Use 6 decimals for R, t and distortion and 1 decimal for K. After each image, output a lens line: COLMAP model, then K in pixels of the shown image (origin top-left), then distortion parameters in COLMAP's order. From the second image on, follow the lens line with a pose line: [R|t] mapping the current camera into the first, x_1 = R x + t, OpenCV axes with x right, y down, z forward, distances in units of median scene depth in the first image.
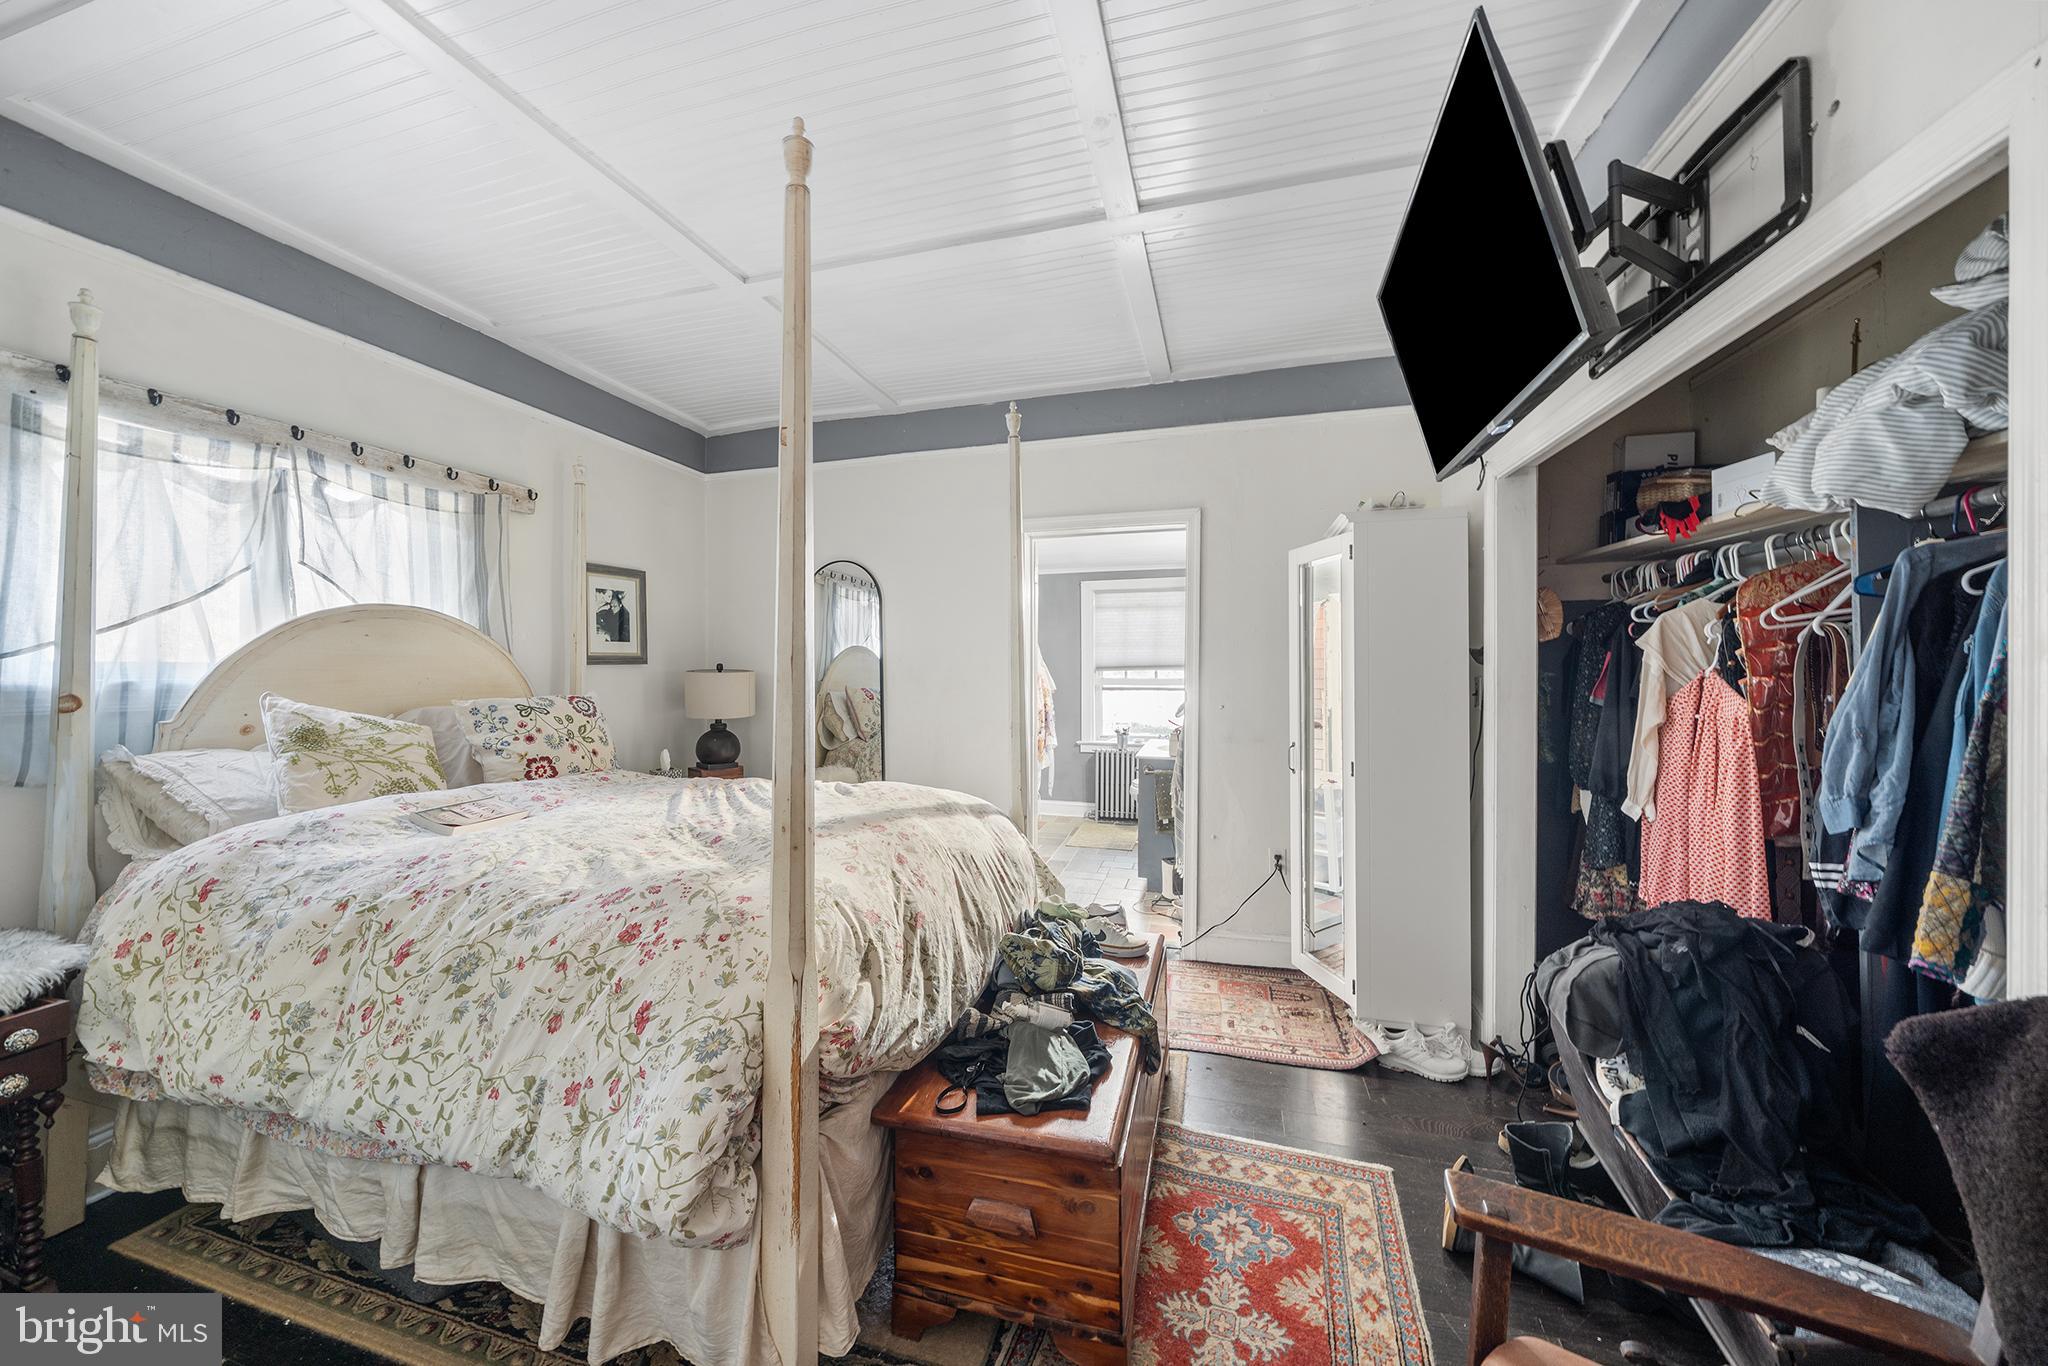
lens RADIAL K [[712.2, 0, 1025.9], [0, 712.2, 673.3], [0, 0, 1]] dist [0.000365, 0.000002]
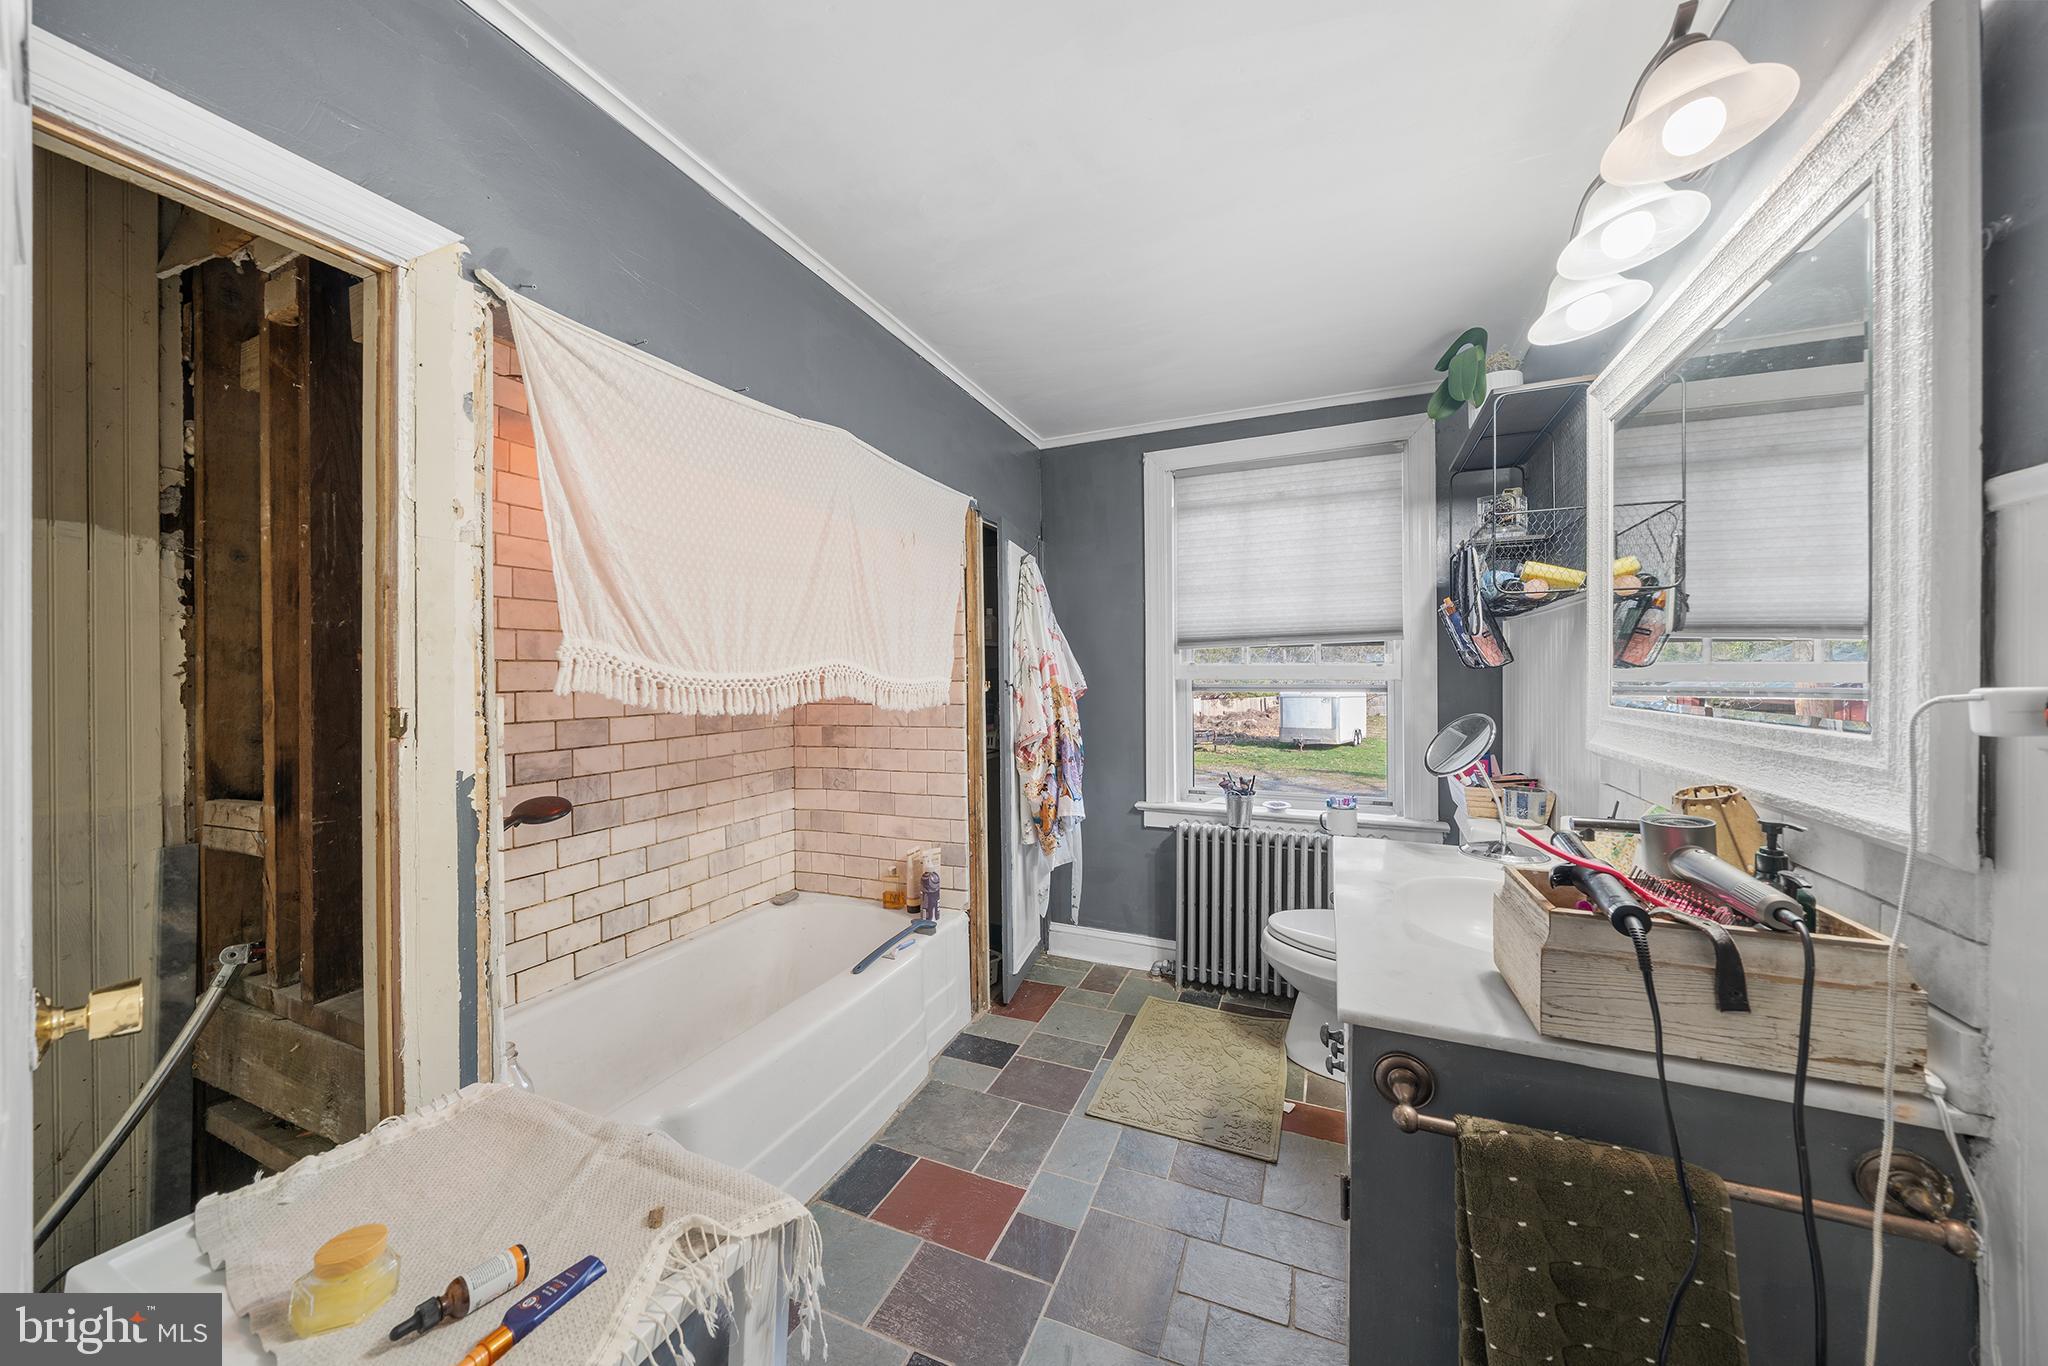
lens RADIAL K [[712.2, 0, 1025.4], [0, 712.2, 678.3], [0, 0, 1]] dist [0.000365, 0.000002]
pose [[0.991293, -0.004341, -0.131606, 0.063227], [0.005156, 0.999970, 0.005851, 0.013011], [0.131577, -0.006479, 0.991285, 0.549148]]
